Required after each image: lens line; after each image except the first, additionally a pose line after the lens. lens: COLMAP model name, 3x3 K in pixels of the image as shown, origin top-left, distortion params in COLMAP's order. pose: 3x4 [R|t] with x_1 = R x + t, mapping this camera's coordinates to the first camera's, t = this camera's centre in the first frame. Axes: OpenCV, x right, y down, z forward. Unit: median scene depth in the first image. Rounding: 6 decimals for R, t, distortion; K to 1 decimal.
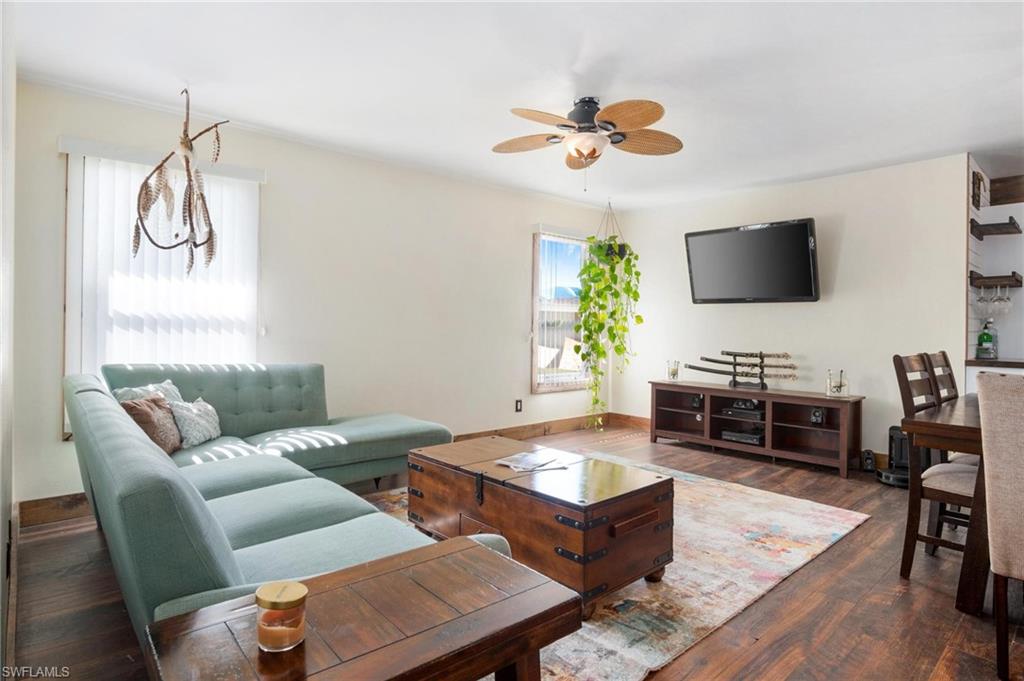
lens RADIAL K [[564.0, 0, 510.0], [0, 564.0, 323.0], [0, 0, 1]] dist [-0.002280, 0.000037]
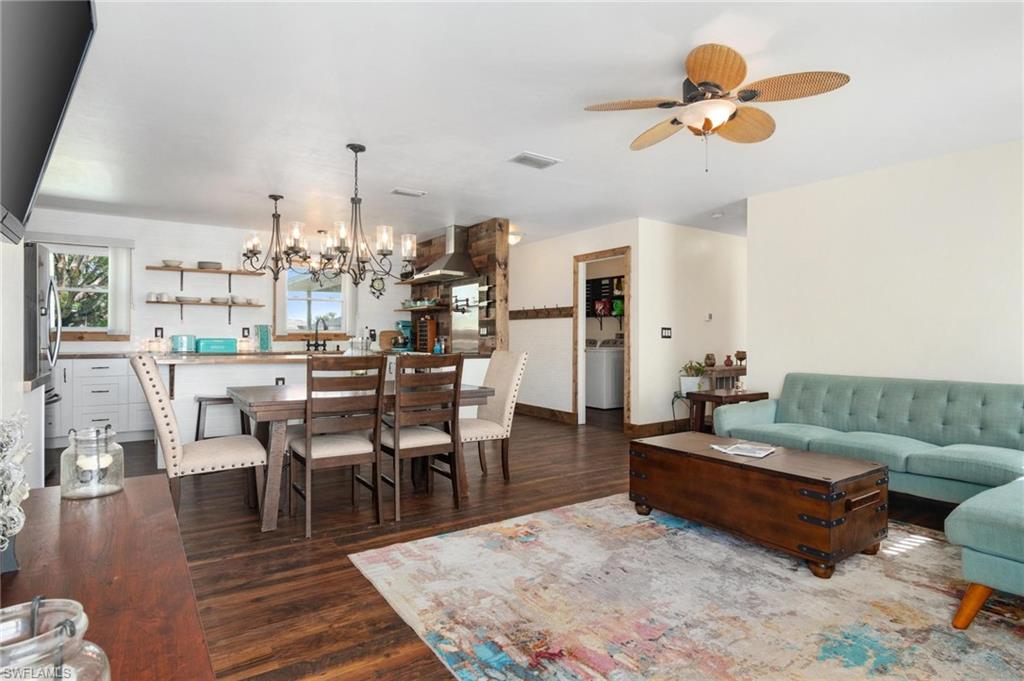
lens RADIAL K [[565.0, 0, 512.0], [0, 565.0, 340.5], [0, 0, 1]] dist [-0.000174, 0.002141]
pose [[-0.991448, -0.007939, 0.130258, 0.211679], [-0.007918, 0.999968, 0.000679, 0.016611], [-0.130259, -0.000358, -0.991480, 1.283049]]
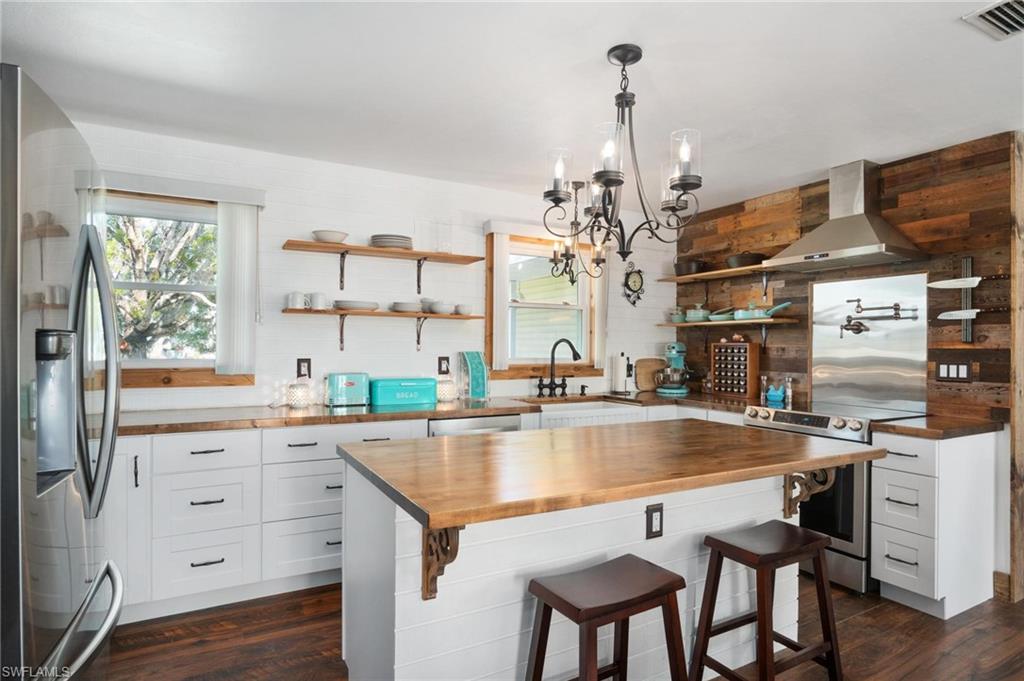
lens RADIAL K [[550.5, 0, 515.0], [0, 550.5, 351.3], [0, 0, 1]] dist [-0.017121, 0.000060]
pose [[-0.979044, -0.014634, 0.203124, 0.804636], [-0.013690, 0.999888, 0.006055, -0.022664], [-0.203190, 0.003147, -0.979134, 0.697945]]
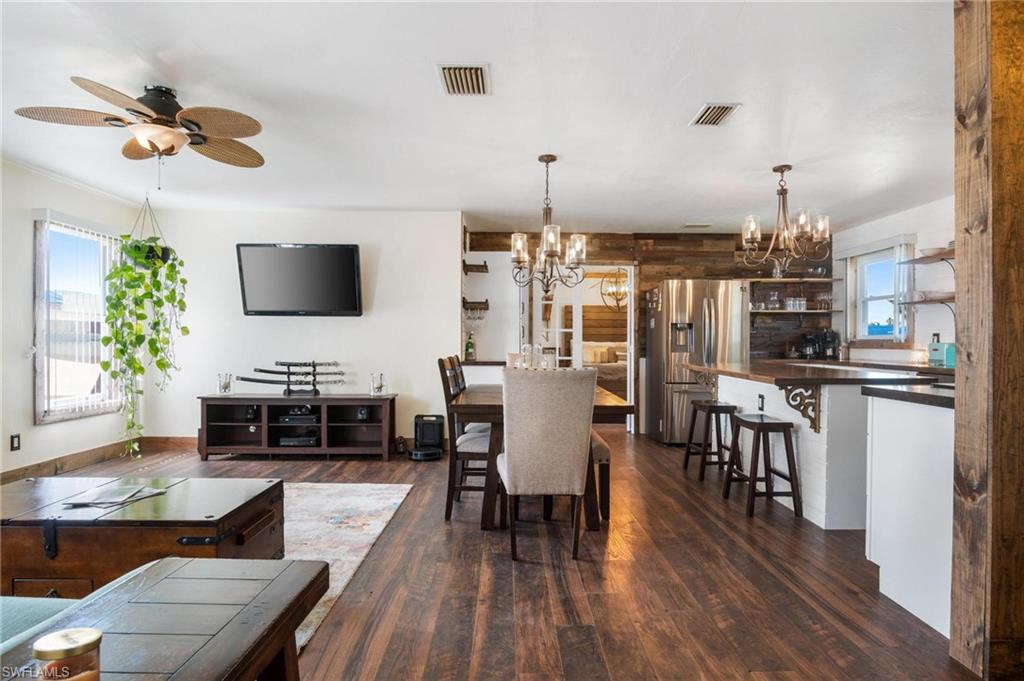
lens RADIAL K [[565.0, 0, 512.0], [0, 565.0, 340.5], [0, 0, 1]] dist [-0.000174, 0.002141]
pose [[0.672955, -0.008190, 0.739639, -0.113391], [0.000014, 0.999939, 0.011060, -0.000969], [-0.739684, -0.007432, 0.672913, -0.022942]]
